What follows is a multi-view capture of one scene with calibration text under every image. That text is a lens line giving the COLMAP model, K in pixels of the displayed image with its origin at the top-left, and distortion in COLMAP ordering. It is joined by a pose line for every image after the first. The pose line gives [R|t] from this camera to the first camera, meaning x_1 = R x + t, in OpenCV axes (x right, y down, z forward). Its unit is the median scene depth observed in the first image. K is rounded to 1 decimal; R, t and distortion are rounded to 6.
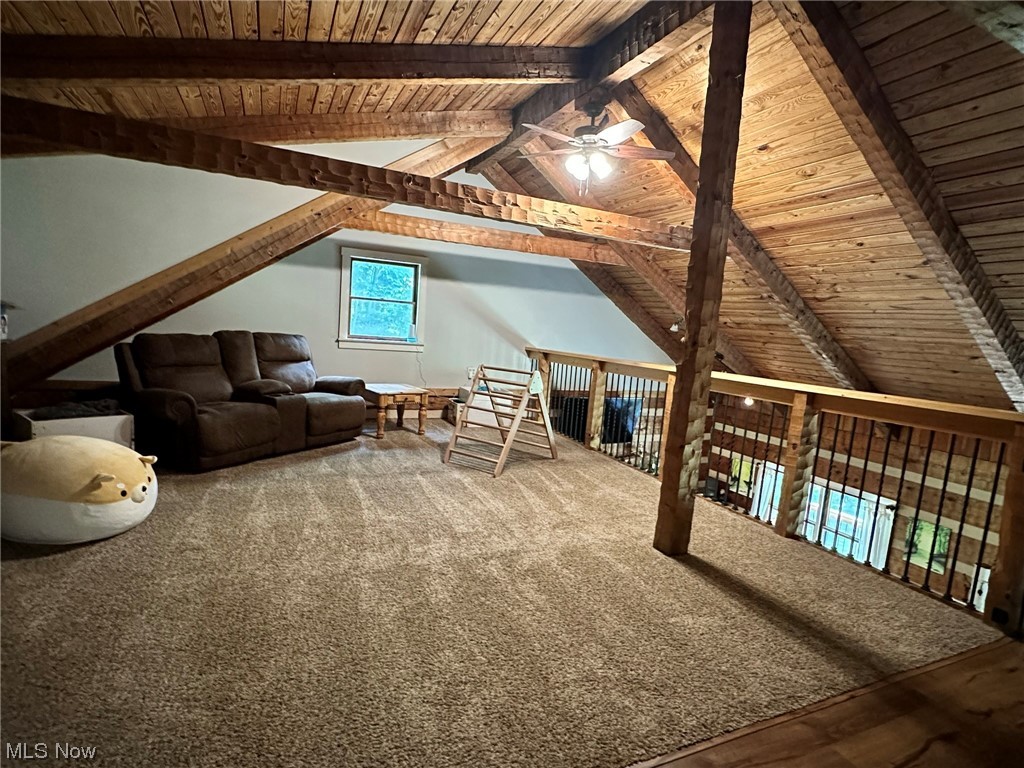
lens RADIAL K [[537.2, 0, 510.5], [0, 537.2, 386.3], [0, 0, 1]] dist [0.000572, 0.000627]
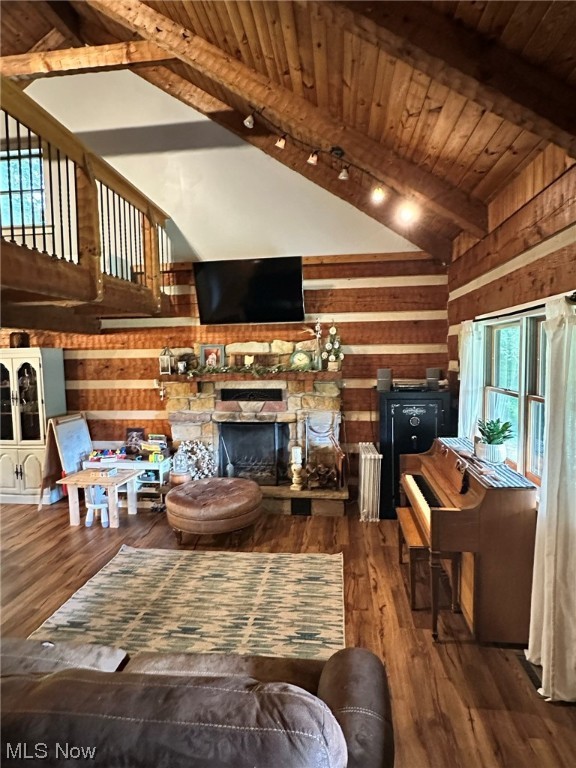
lens RADIAL K [[421.3, 0, 285.5], [0, 421.3, 384.6], [0, 0, 1]] dist [0.004645, 0.002030]
pose [[0.850896, -0.049113, -0.523033, 0.679423], [0.018416, 0.997797, -0.063733, 0.311005], [0.525011, 0.044598, 0.849926, 0.591560]]
